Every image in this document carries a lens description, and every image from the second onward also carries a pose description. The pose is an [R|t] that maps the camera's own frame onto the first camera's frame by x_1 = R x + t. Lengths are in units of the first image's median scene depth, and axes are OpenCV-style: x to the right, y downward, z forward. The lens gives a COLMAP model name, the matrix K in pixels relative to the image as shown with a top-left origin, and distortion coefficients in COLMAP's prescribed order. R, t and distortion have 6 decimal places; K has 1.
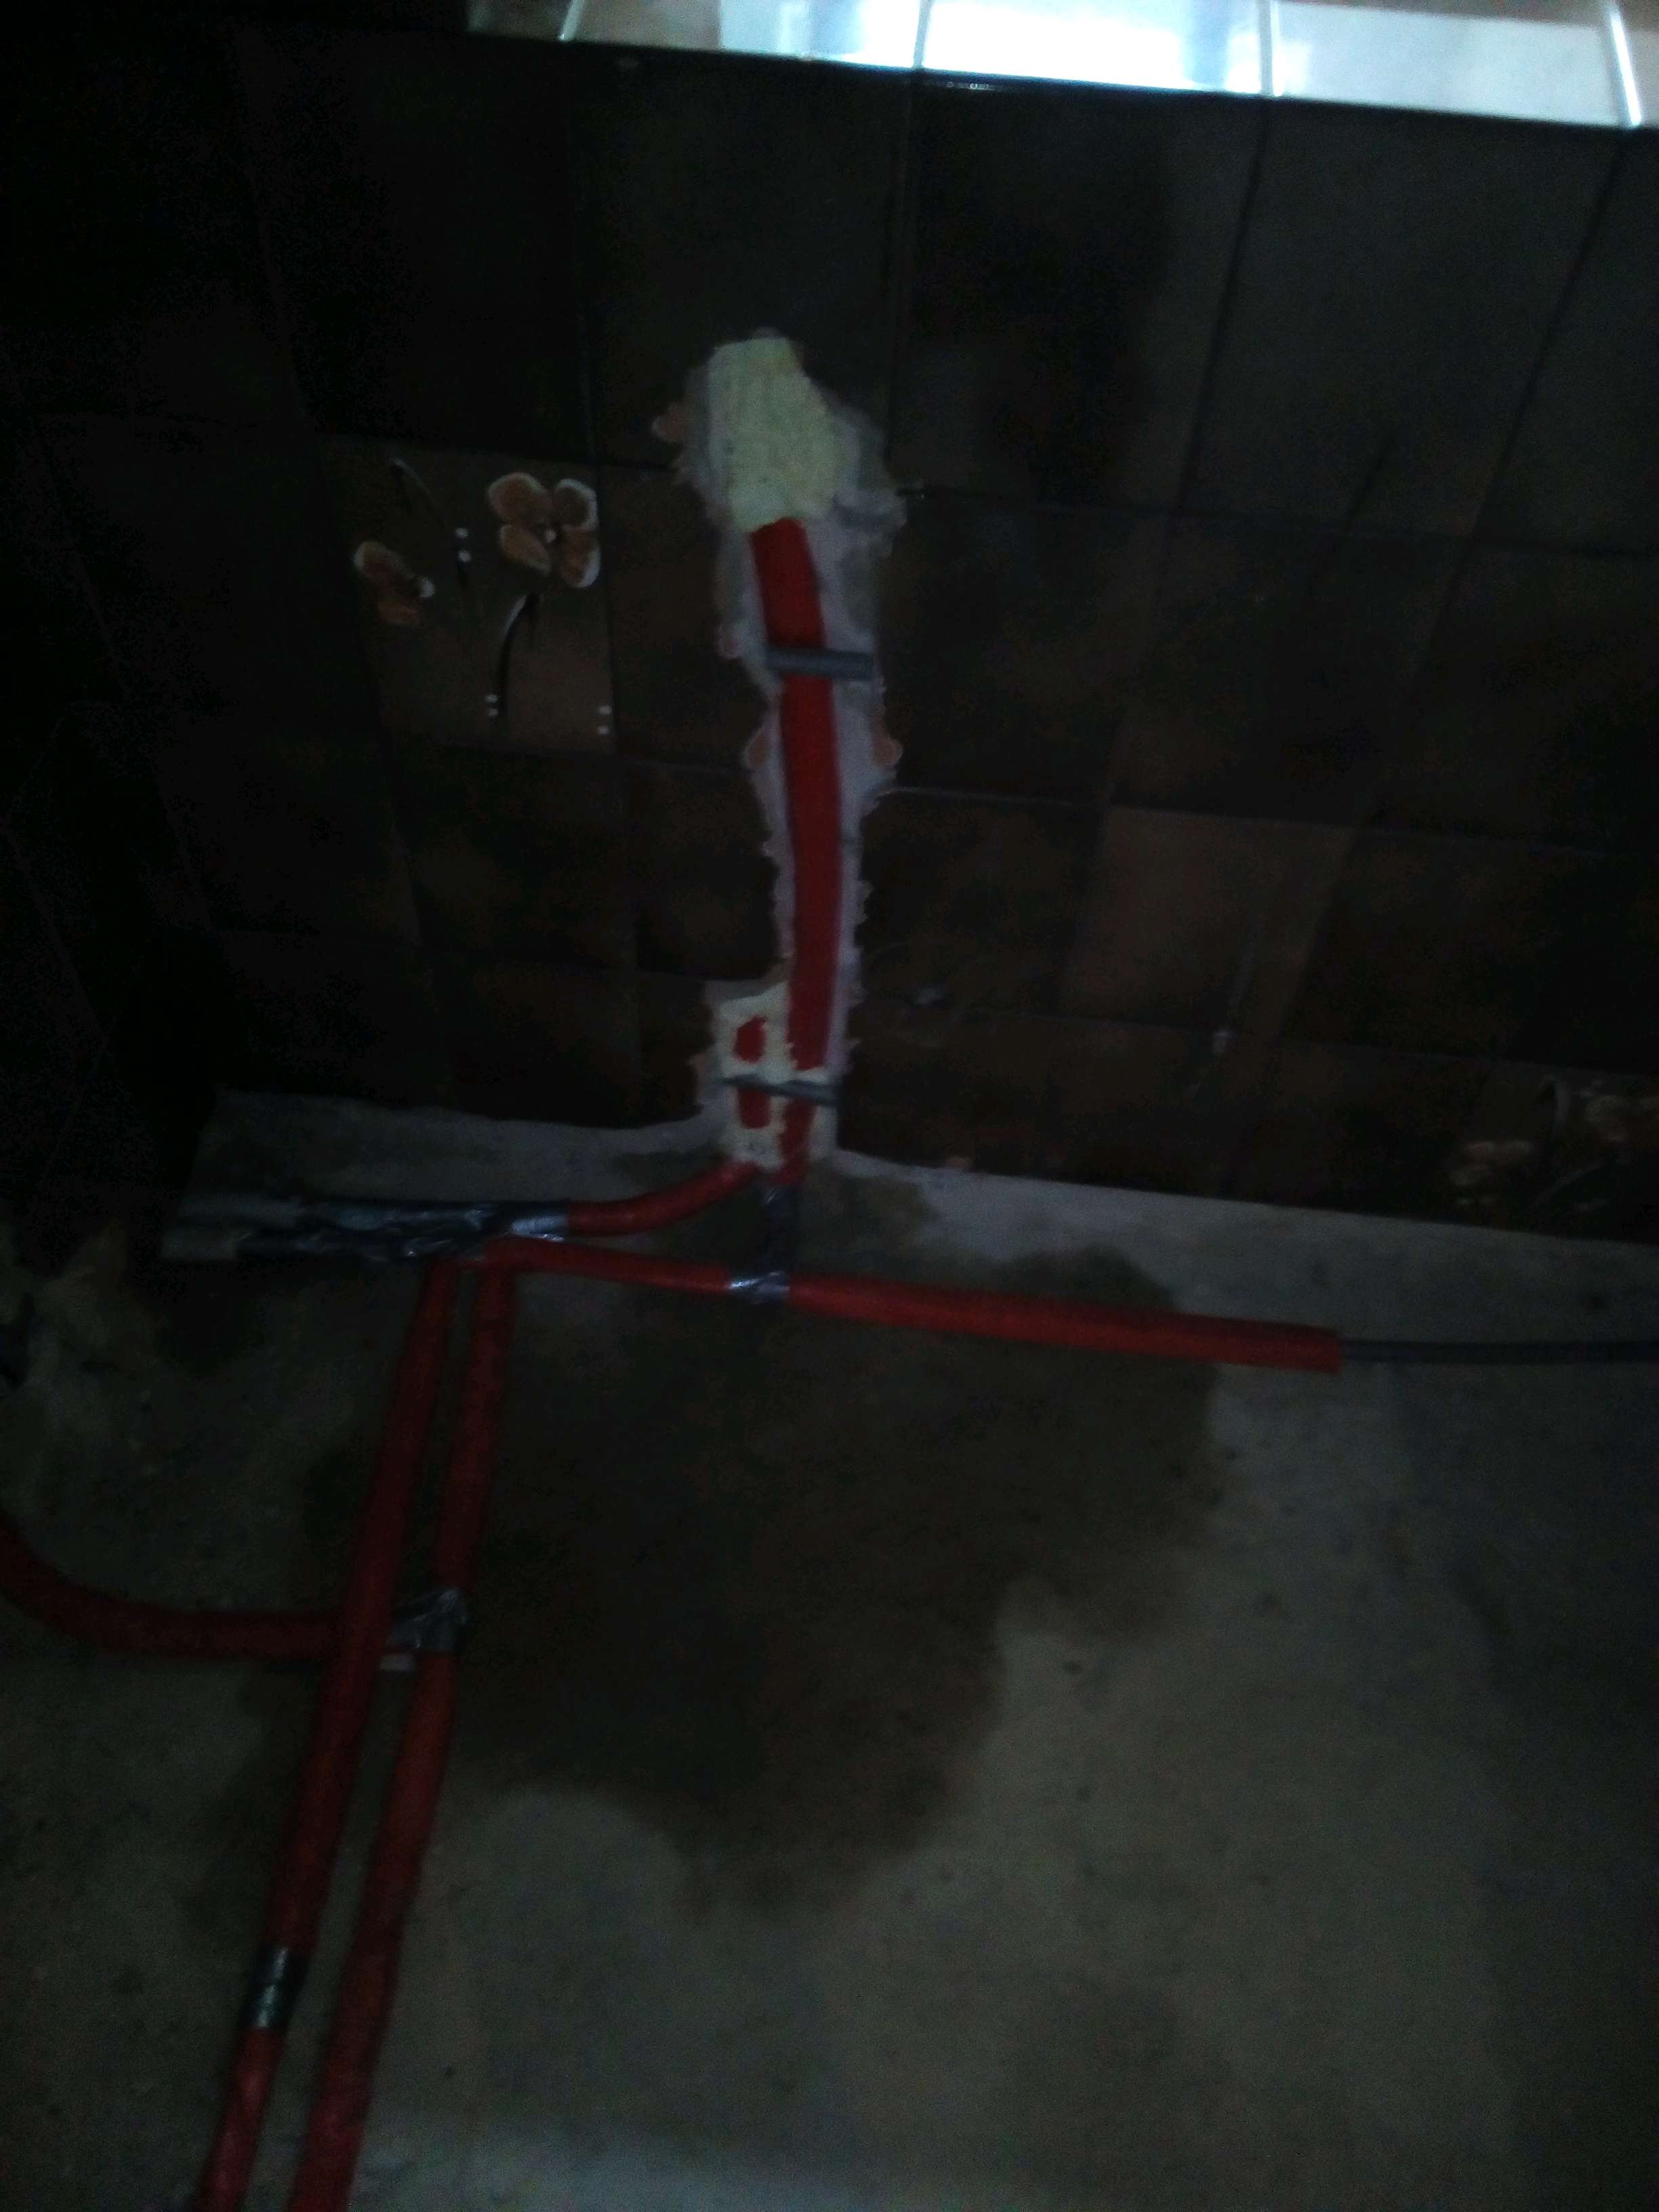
lens RADIAL K [[1747.3, 0, 799.6], [0, 1747.3, 1113.1], [0, 0, 1]] dist [0.123848, -0.230585]
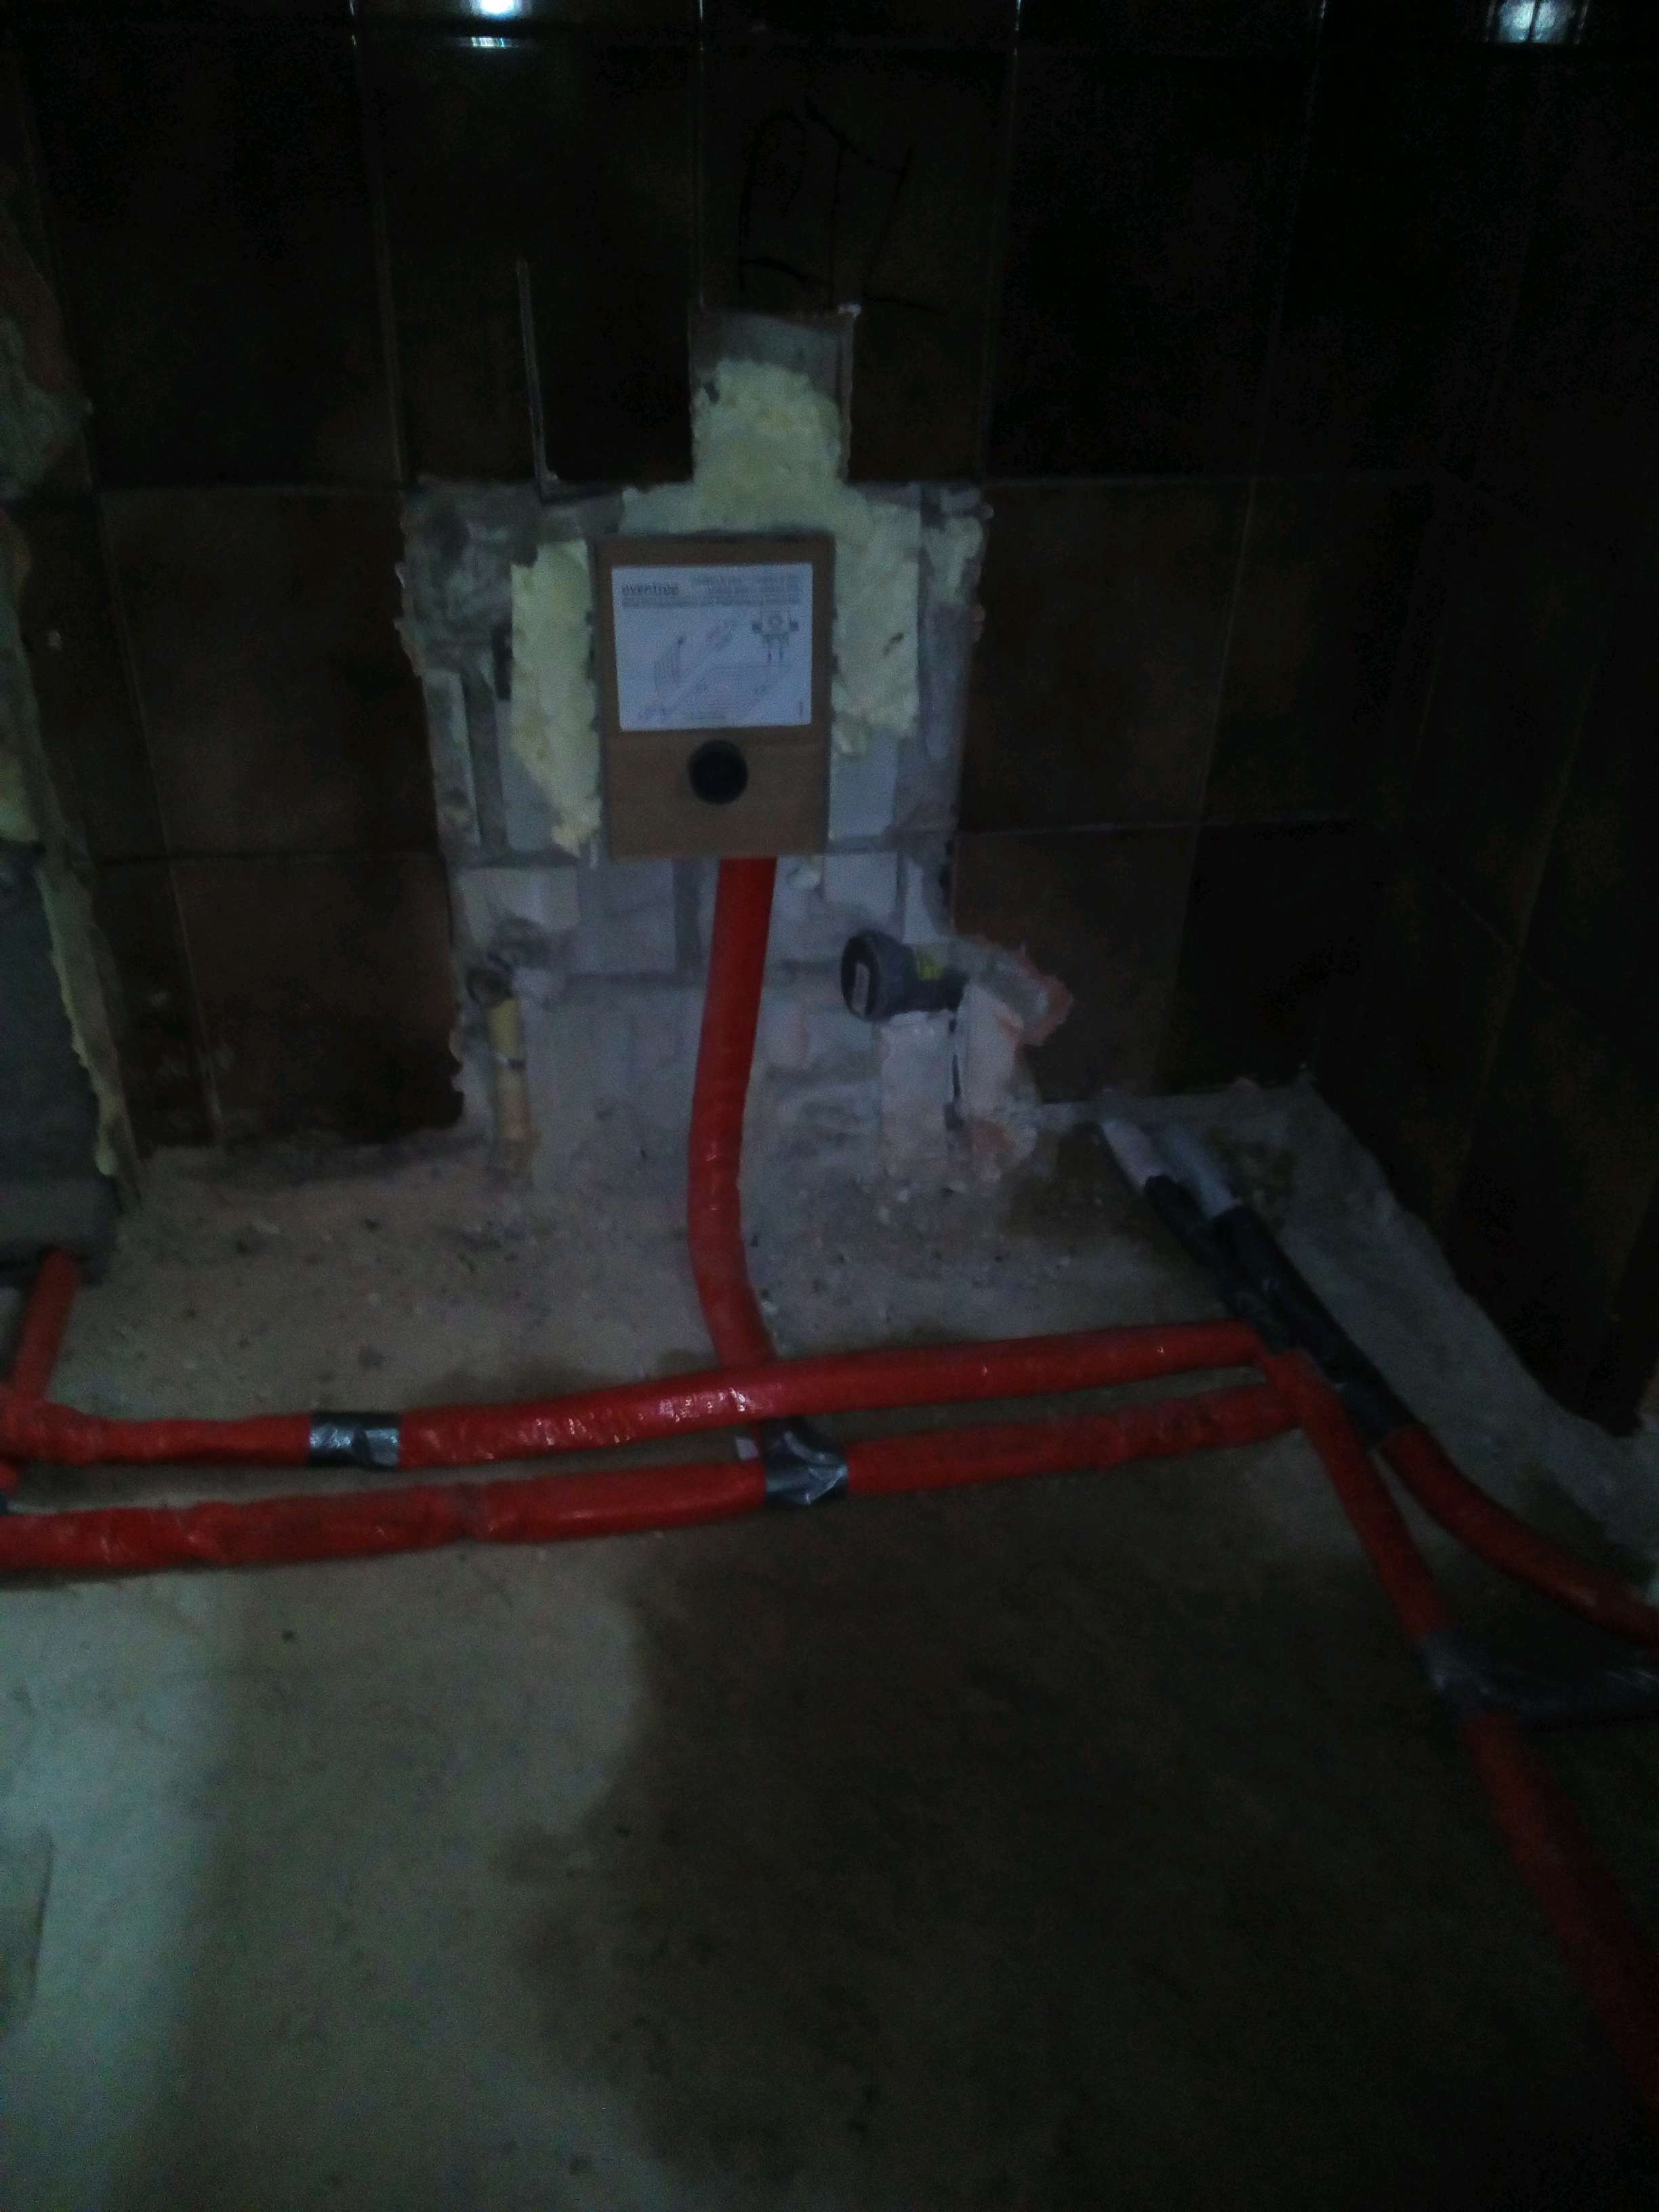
lens RADIAL K [[1747.3, 0, 799.6], [0, 1747.3, 1113.1], [0, 0, 1]] dist [0.123848, -0.230585]
pose [[0.258339, 0.513730, -0.818134, 0.351398], [-0.784907, 0.605334, 0.132260, 0.086763], [0.563189, 0.607991, 0.559611, 0.453405]]
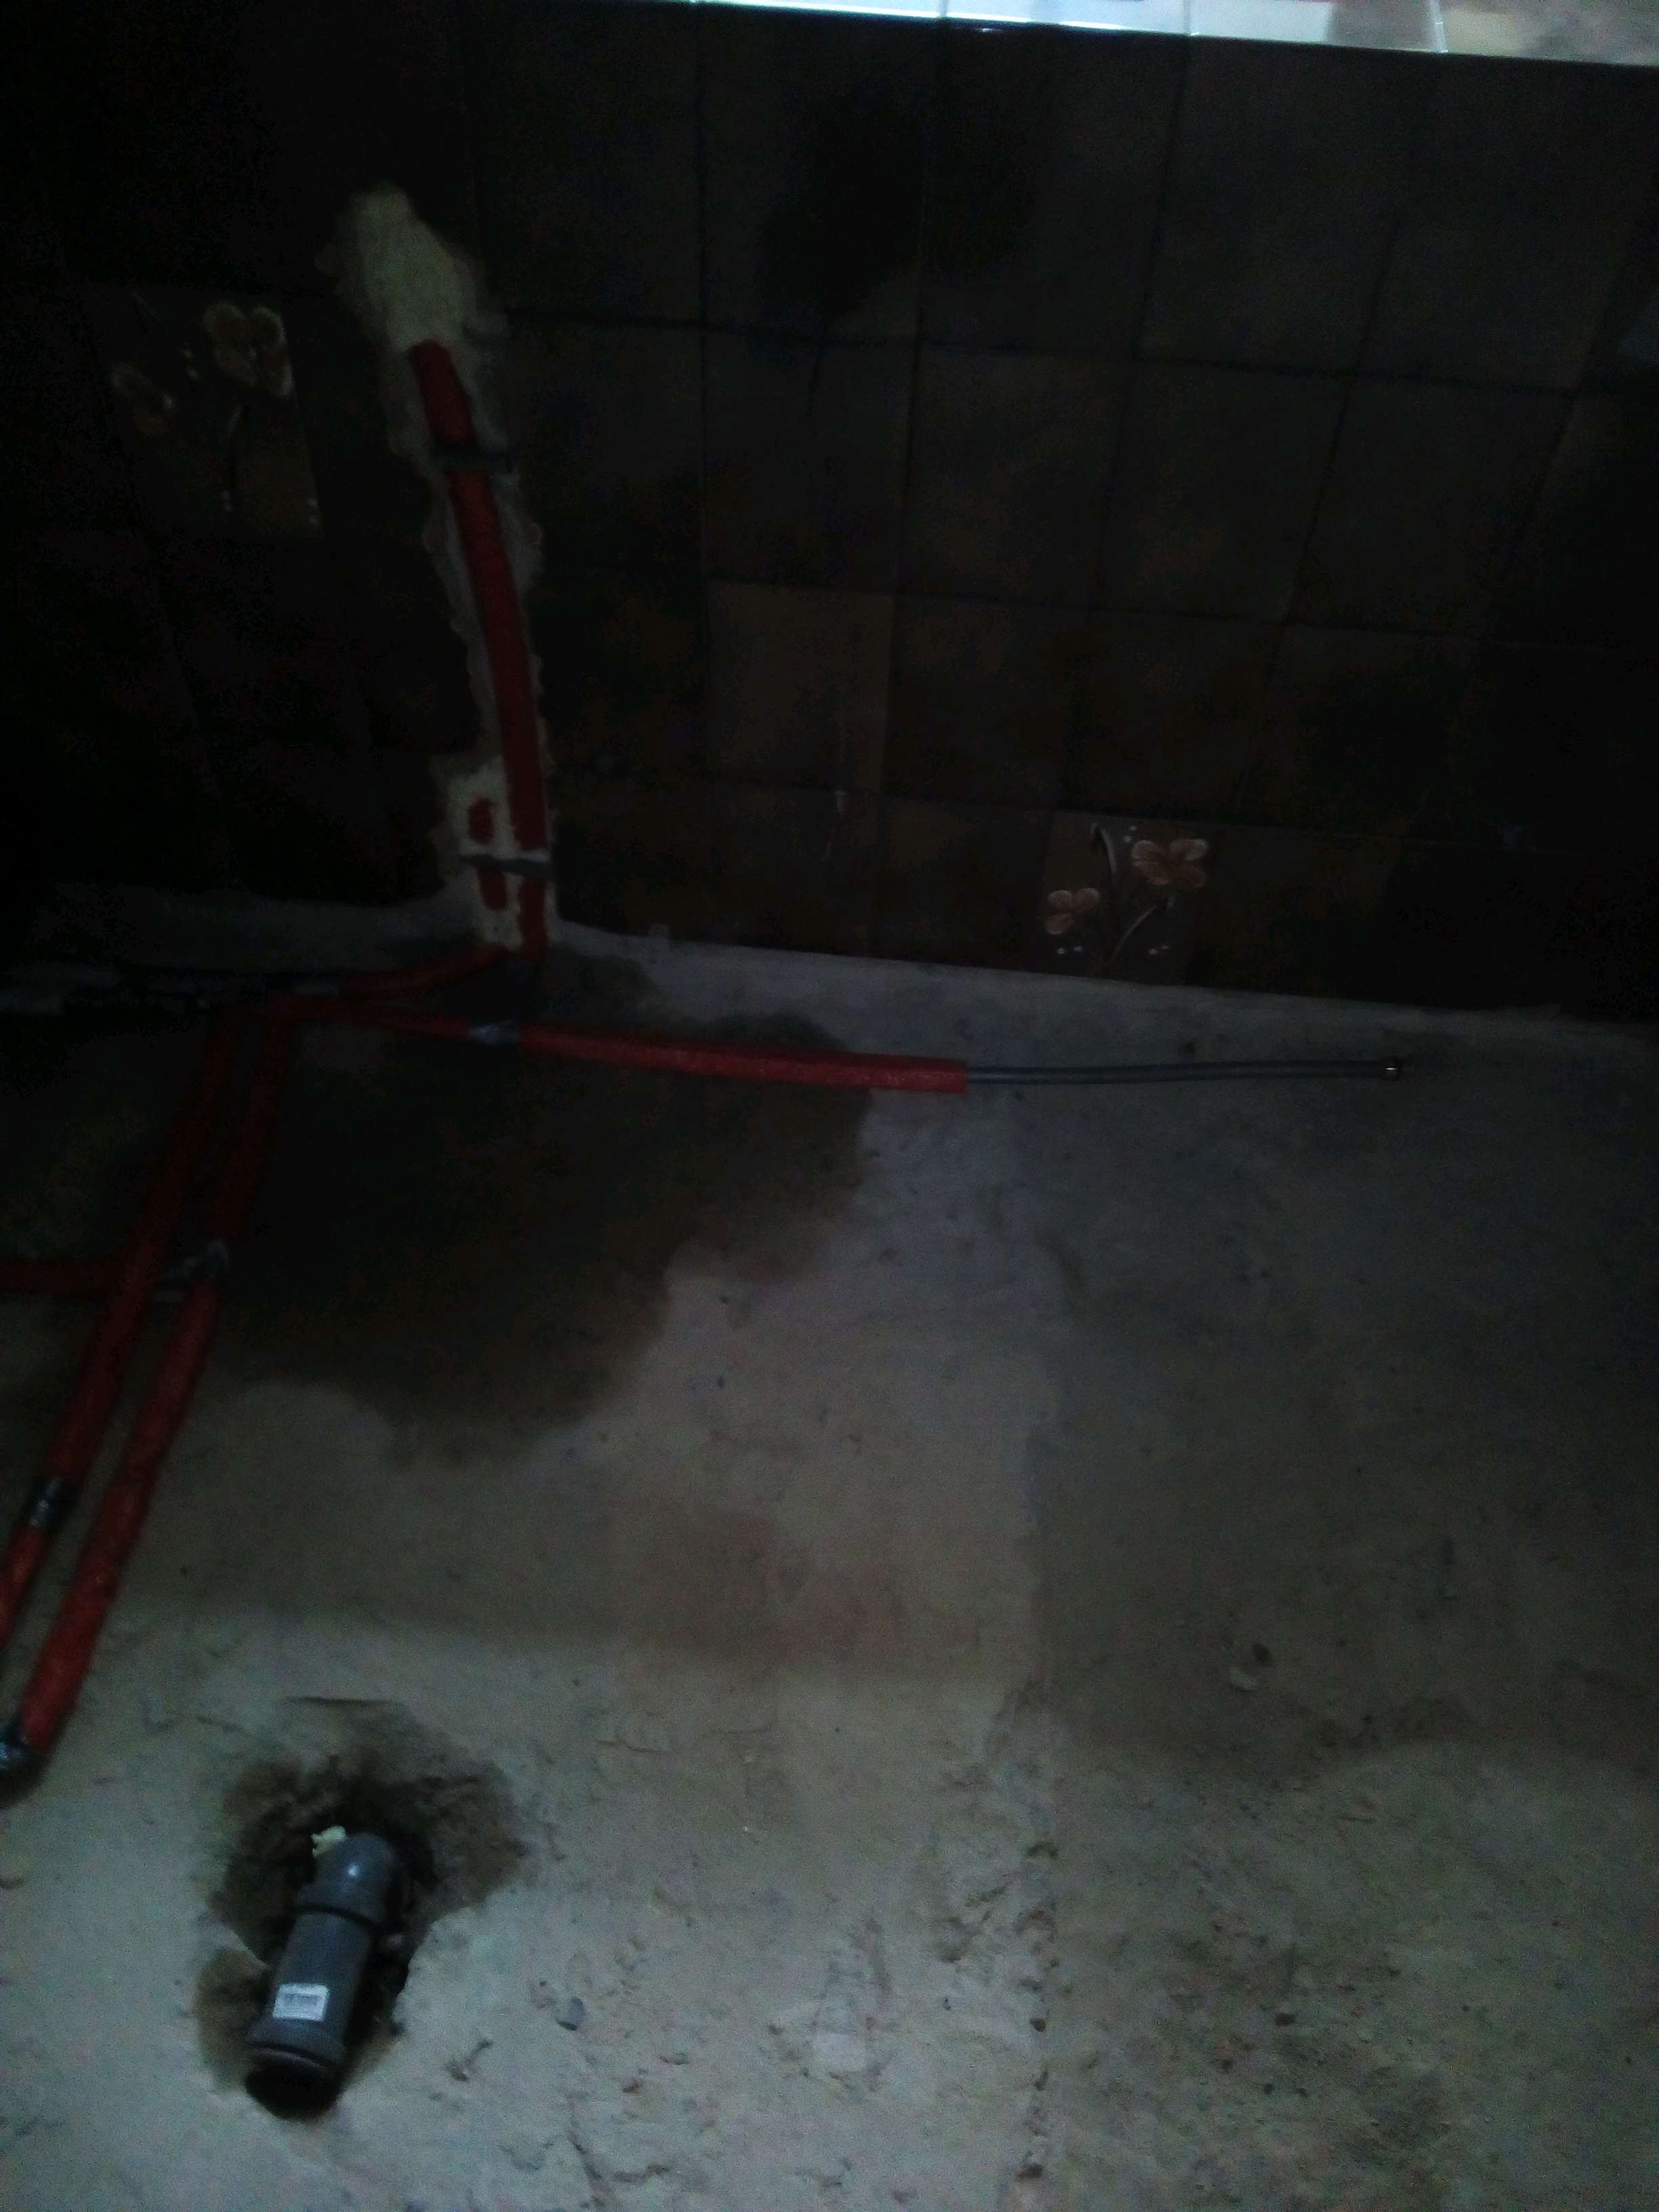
lens RADIAL K [[1747.3, 0, 799.6], [0, 1747.3, 1113.1], [0, 0, 1]] dist [0.123848, -0.230585]
pose [[0.999956, -0.008345, 0.004375, 0.201509], [0.008589, 0.998213, -0.059142, 0.253858], [-0.003874, 0.059177, 0.998240, -0.237074]]
